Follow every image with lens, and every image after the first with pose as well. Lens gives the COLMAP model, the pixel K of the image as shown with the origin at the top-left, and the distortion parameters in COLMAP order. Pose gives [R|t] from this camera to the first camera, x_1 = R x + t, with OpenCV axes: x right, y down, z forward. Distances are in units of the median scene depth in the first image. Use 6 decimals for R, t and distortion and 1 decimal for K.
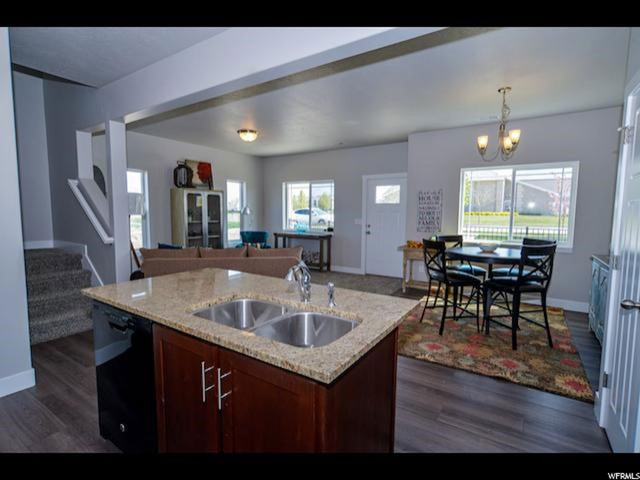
lens RADIAL K [[318.7, 0, 320.0], [0, 318.7, 240.0], [0, 0, 1]] dist [-0.000748, -0.000125]
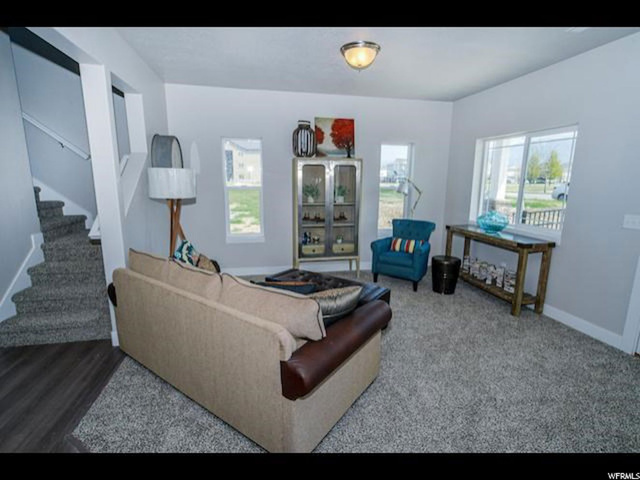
lens RADIAL K [[318.7, 0, 320.0], [0, 318.7, 240.0], [0, 0, 1]] dist [-0.000748, -0.000125]
pose [[0.710339, 0.130485, -0.691660, 0.123059], [-0.068203, 0.990802, 0.116874, -0.055465], [0.700548, -0.035847, 0.712704, 0.443575]]
